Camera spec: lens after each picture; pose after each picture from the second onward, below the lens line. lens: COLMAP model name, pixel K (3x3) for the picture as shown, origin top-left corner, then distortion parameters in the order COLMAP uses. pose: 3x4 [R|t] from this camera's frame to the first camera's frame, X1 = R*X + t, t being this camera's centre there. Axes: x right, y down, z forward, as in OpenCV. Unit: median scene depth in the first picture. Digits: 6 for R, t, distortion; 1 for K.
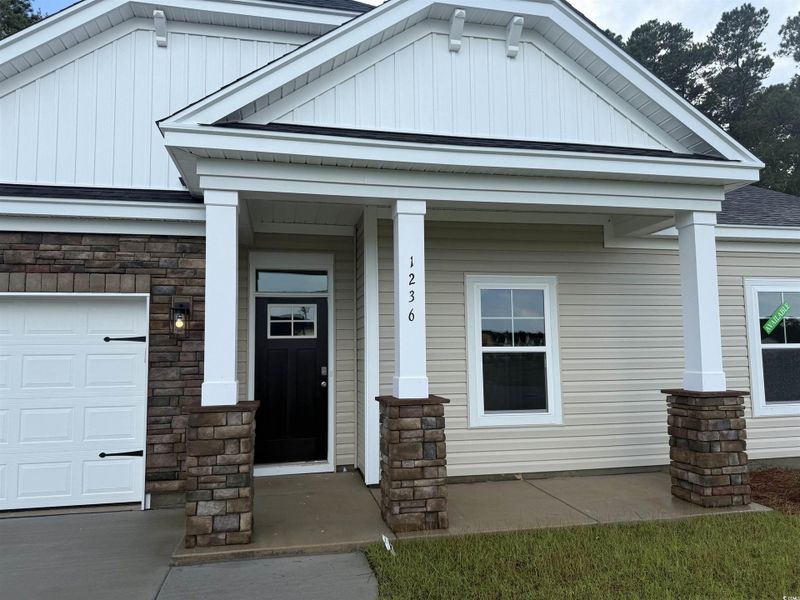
lens RADIAL K [[559.4, 0, 400.0], [0, 559.4, 300.0], [0, 0, 1]] dist [0.056196, -0.068215]
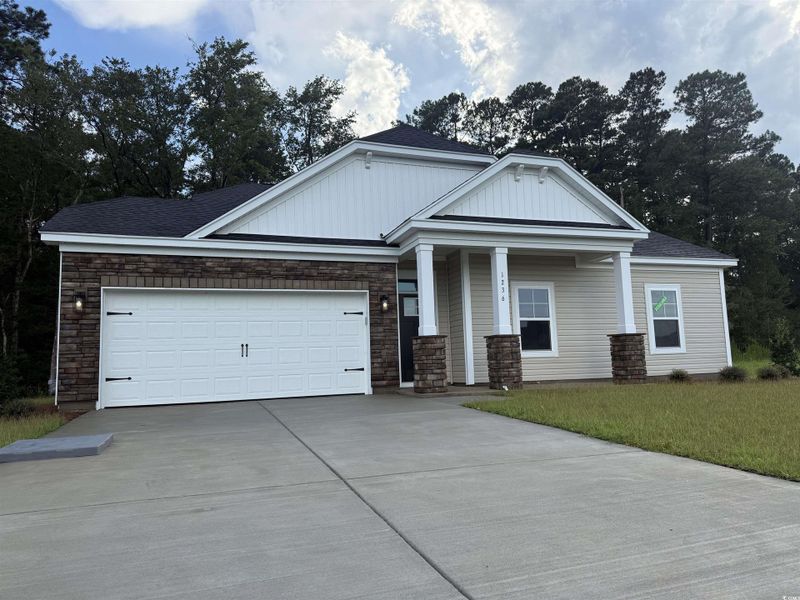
lens RADIAL K [[559.2, 0, 400.0], [0, 559.2, 300.0], [0, 0, 1]] dist [0.141084, -0.296709]
pose [[0.992074, -0.005433, 0.125536, -0.481931], [0.008854, 0.999604, -0.026712, 0.064580], [-0.125341, 0.027612, 0.991729, -0.851226]]
